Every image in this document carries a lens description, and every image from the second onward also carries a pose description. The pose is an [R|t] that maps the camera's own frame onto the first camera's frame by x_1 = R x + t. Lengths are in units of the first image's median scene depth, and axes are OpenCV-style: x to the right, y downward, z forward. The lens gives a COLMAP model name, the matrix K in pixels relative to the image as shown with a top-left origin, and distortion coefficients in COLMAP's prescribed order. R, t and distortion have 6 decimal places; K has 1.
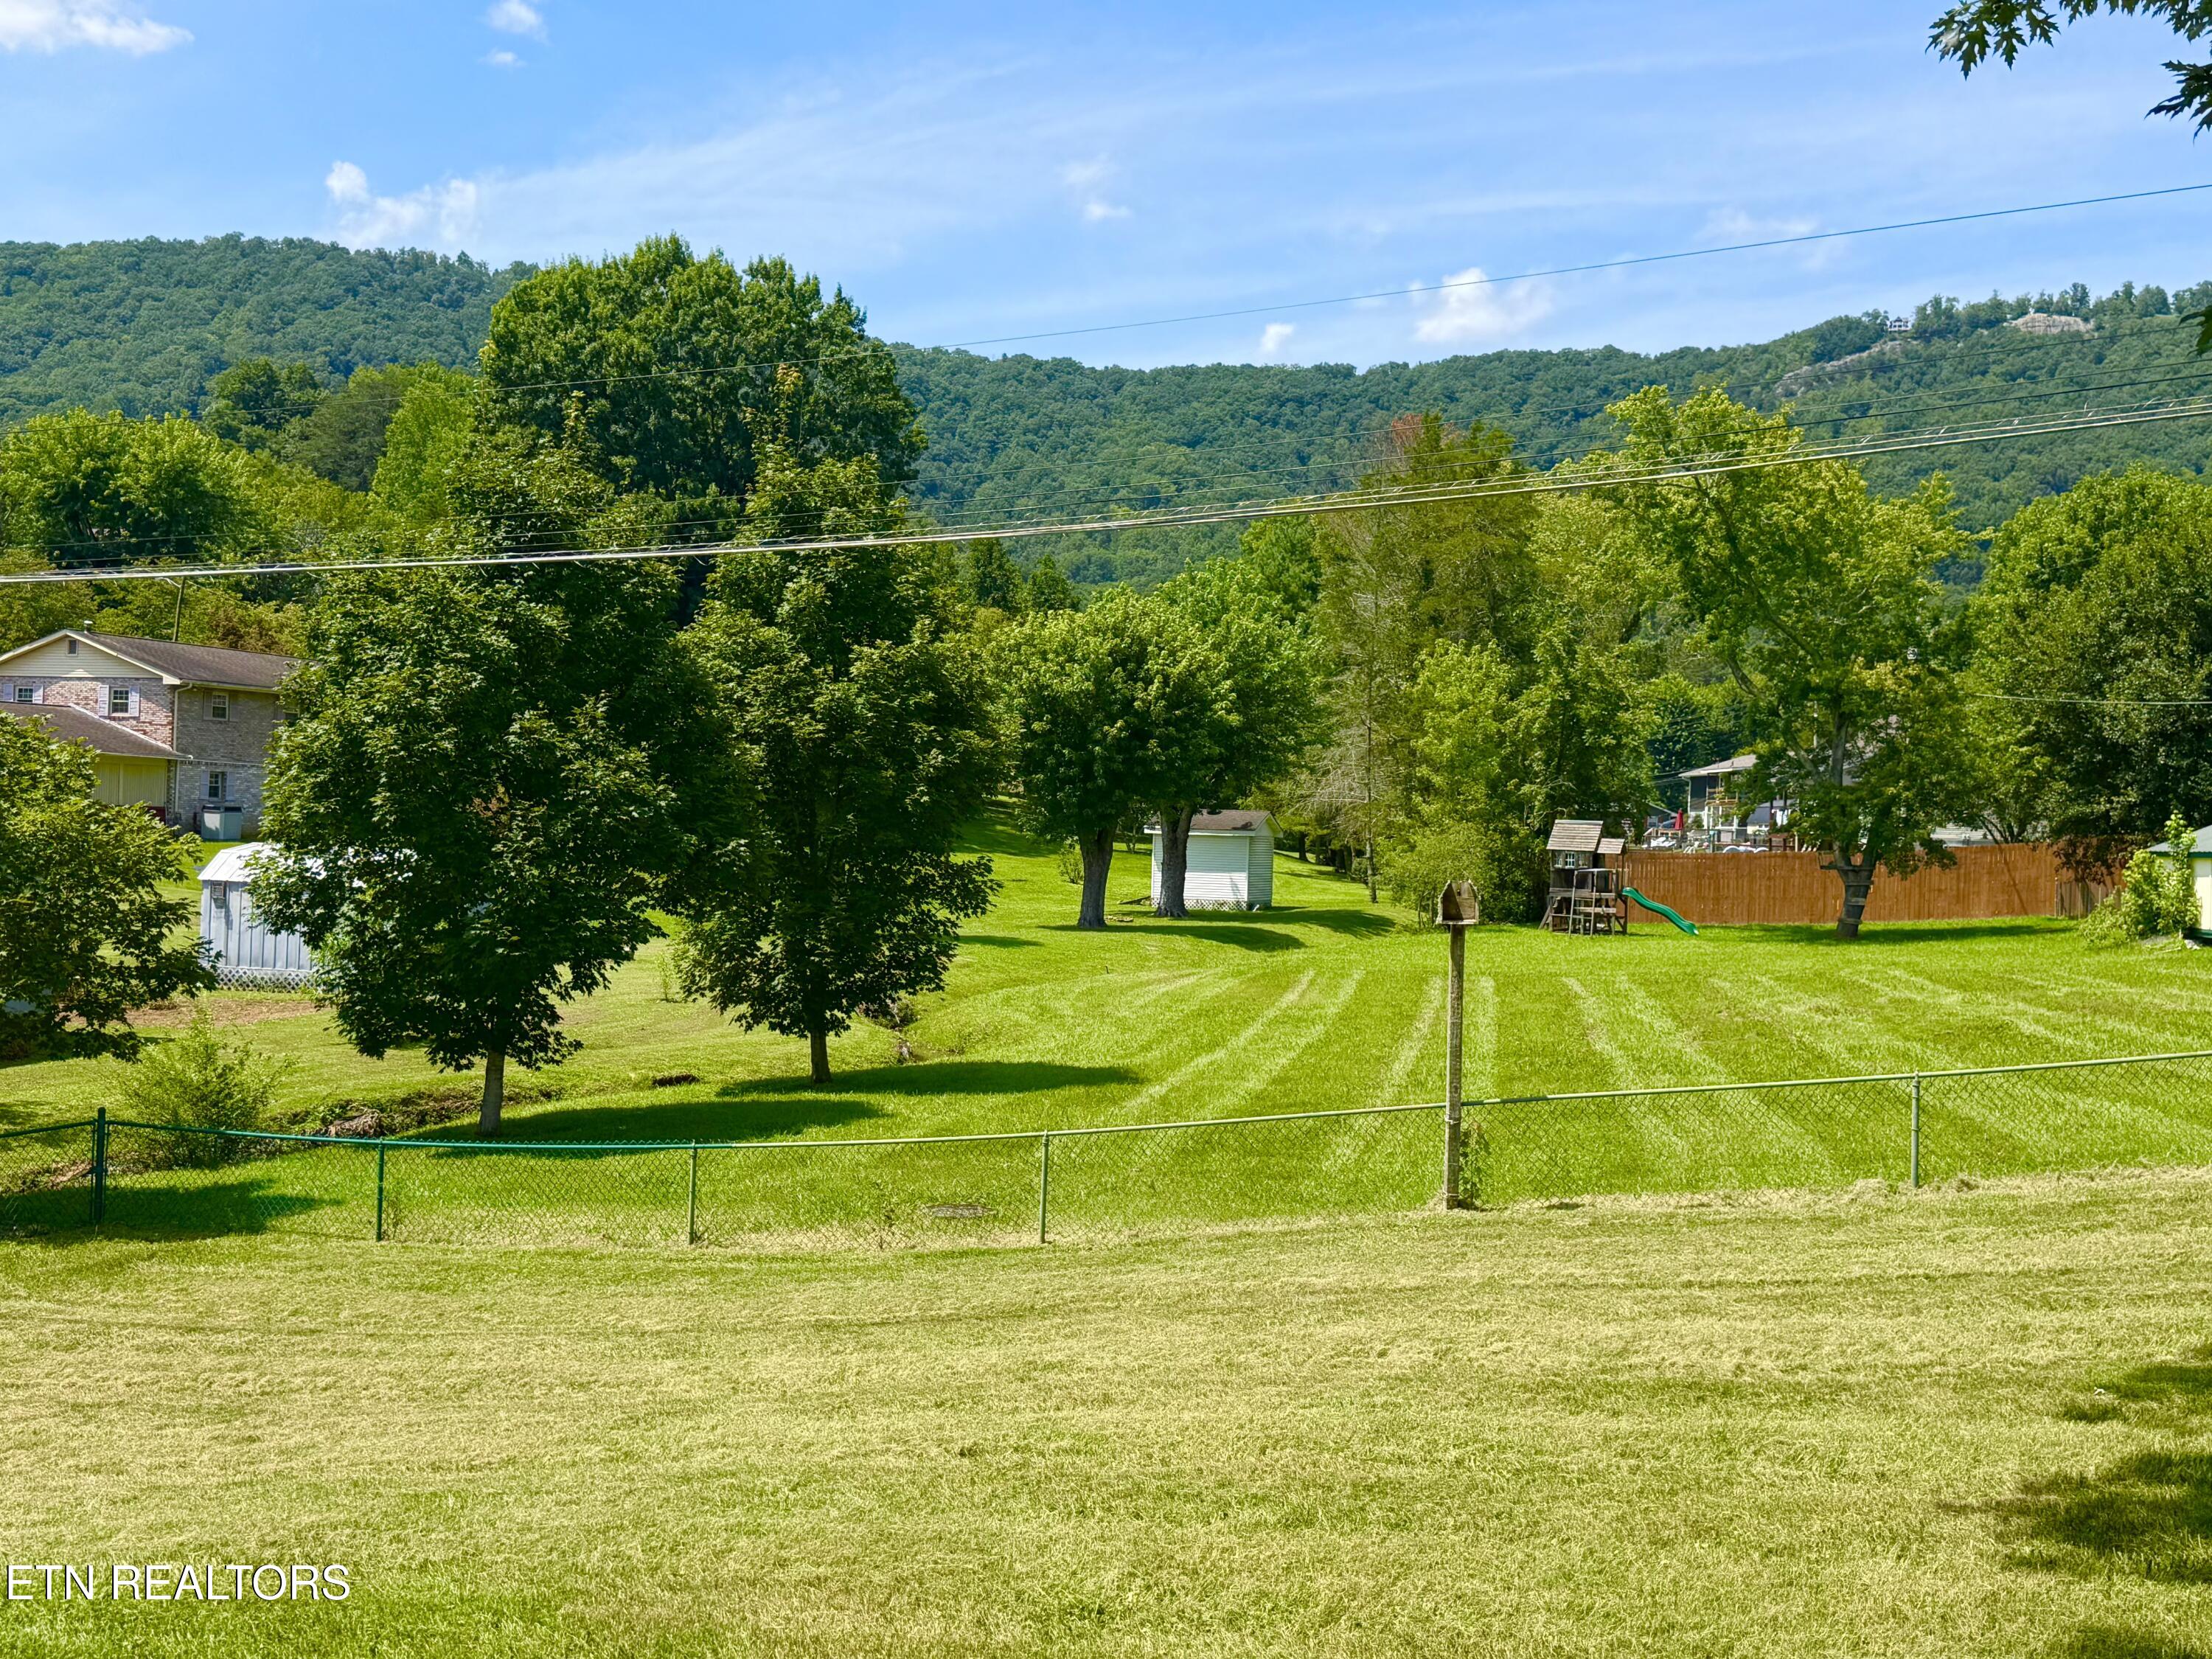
lens RADIAL K [[2388.1, 0, 1100.3], [0, 2388.1, 838.2], [0, 0, 1]] dist [0.089157, 0.000000]
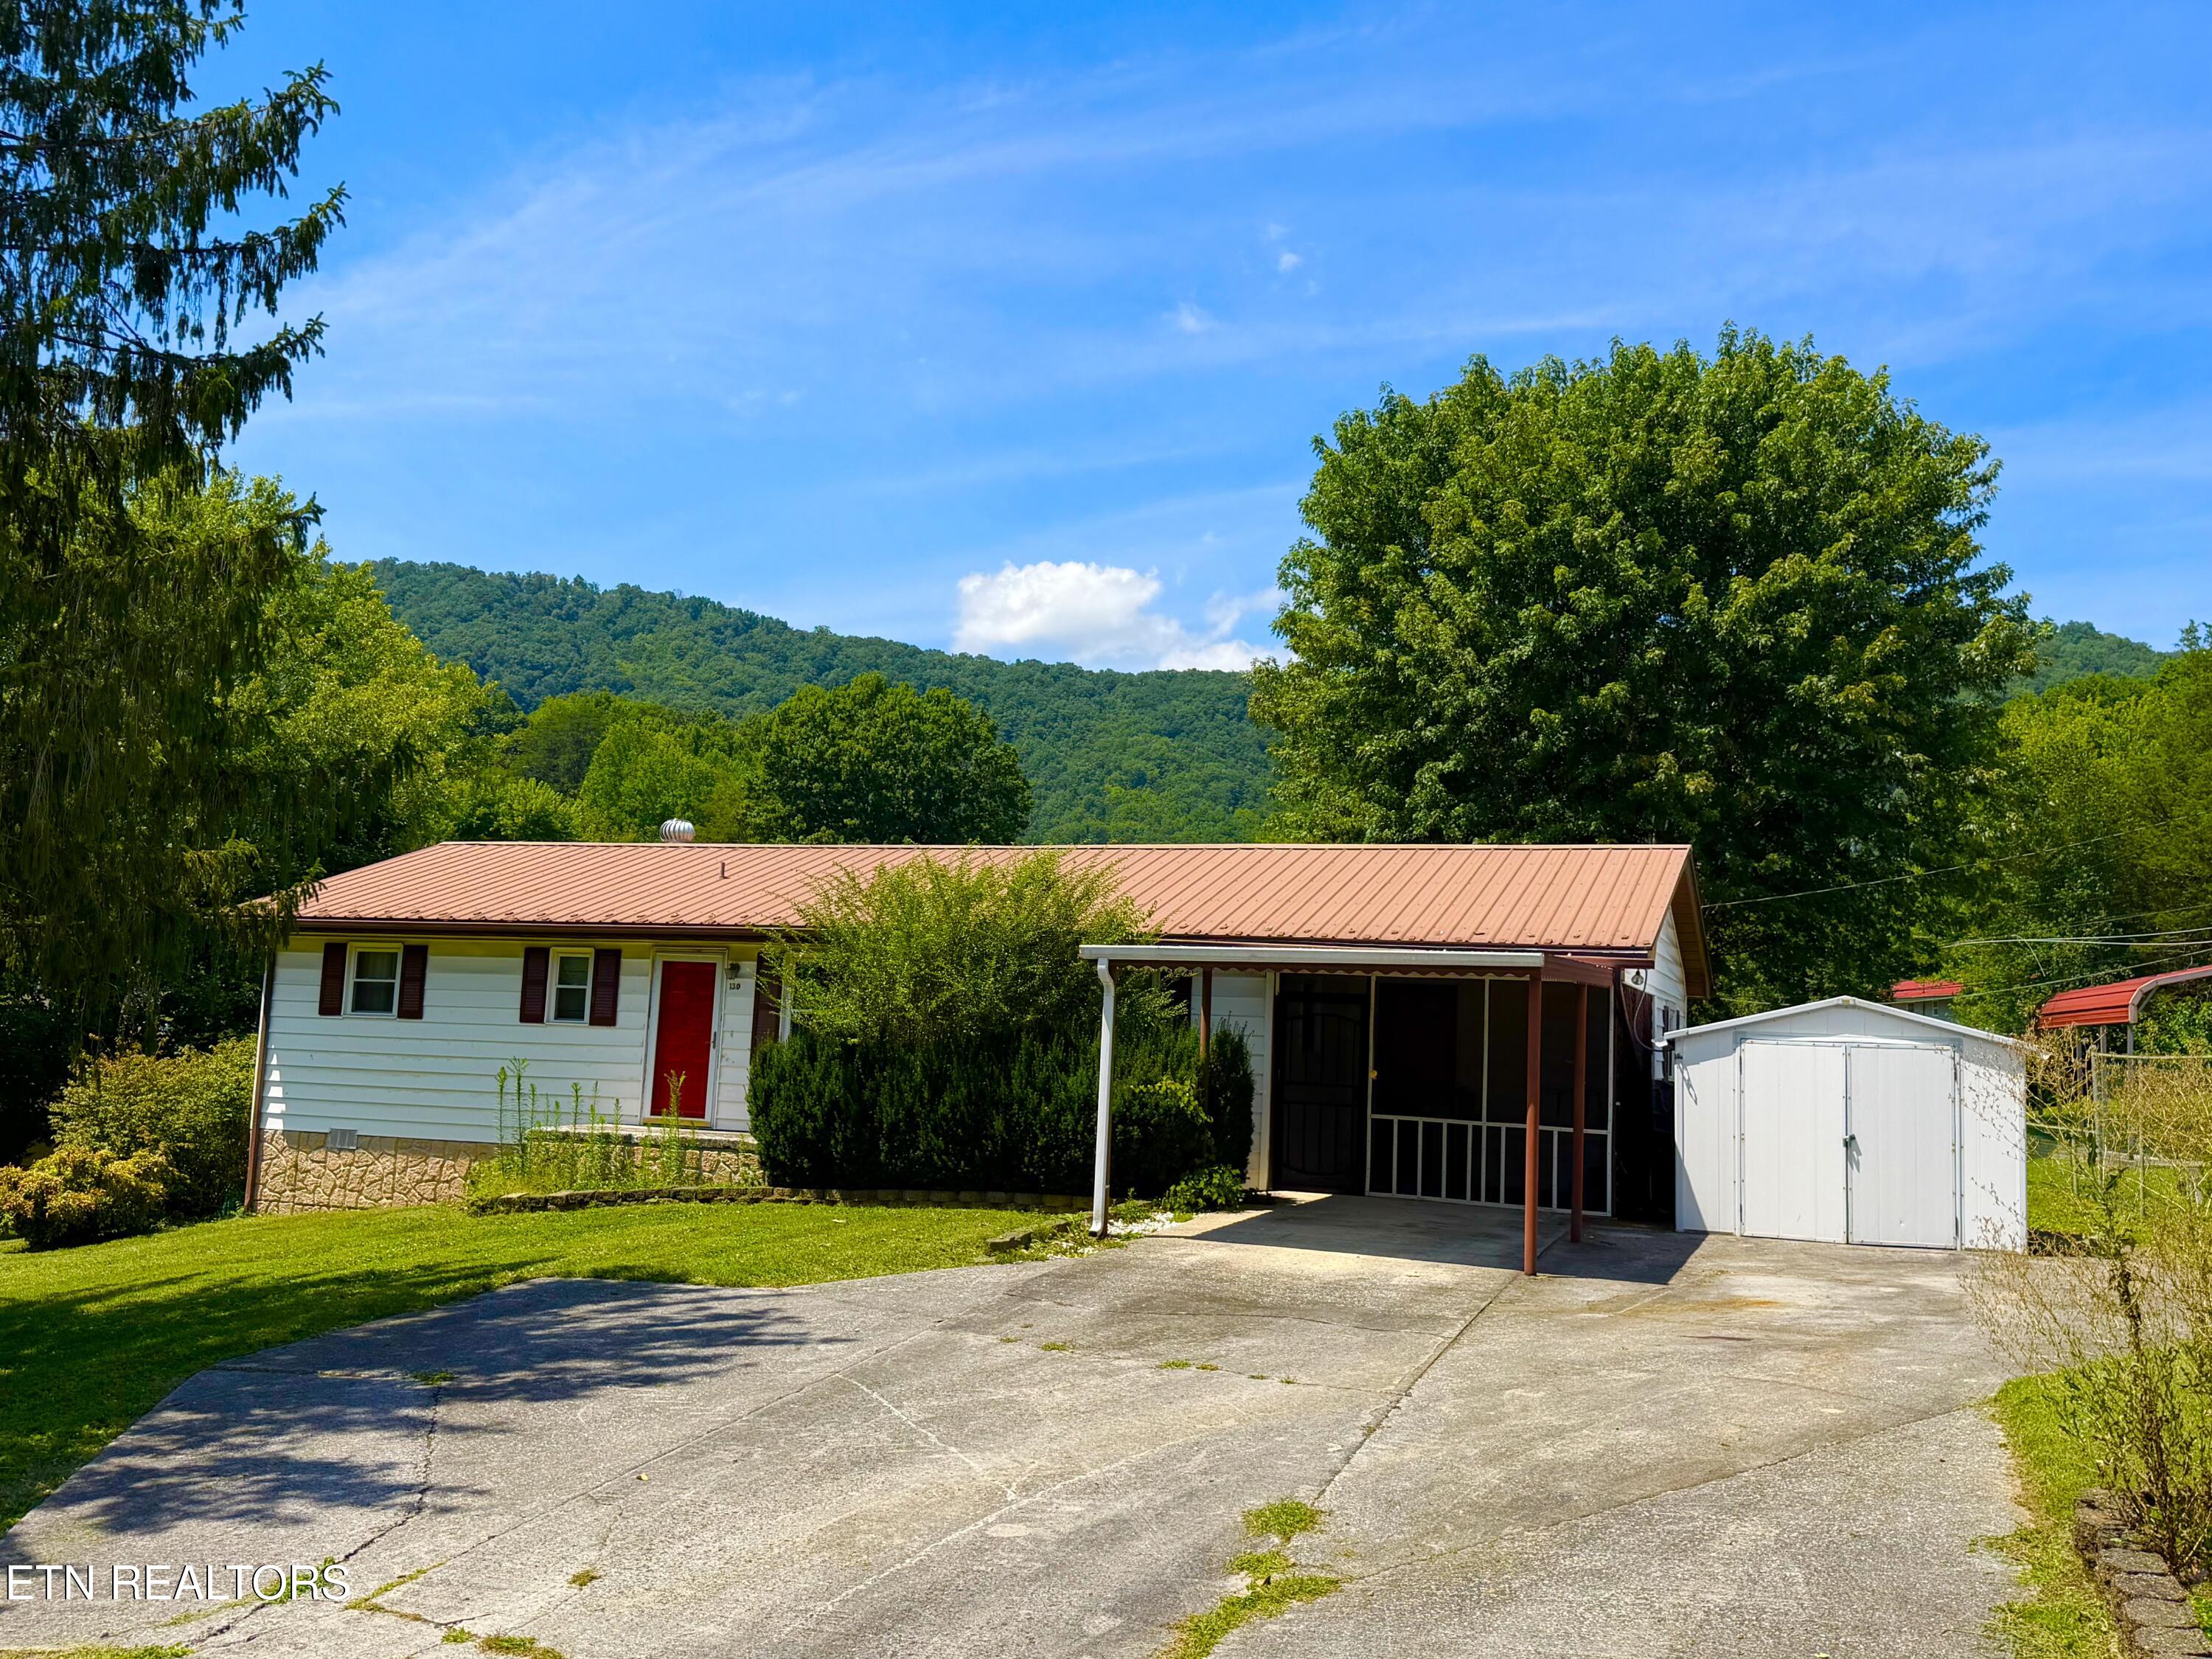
lens RADIAL K [[2017.8, 0, 1105.3], [0, 2017.8, 832.9], [0, 0, 1]] dist [0.114011, 0.000000]
pose [[0.999902, 0.012596, 0.006124, -0.114480], [-0.011829, 0.993608, -0.112263, -0.005669], [-0.007499, 0.112180, 0.993660, -0.962376]]
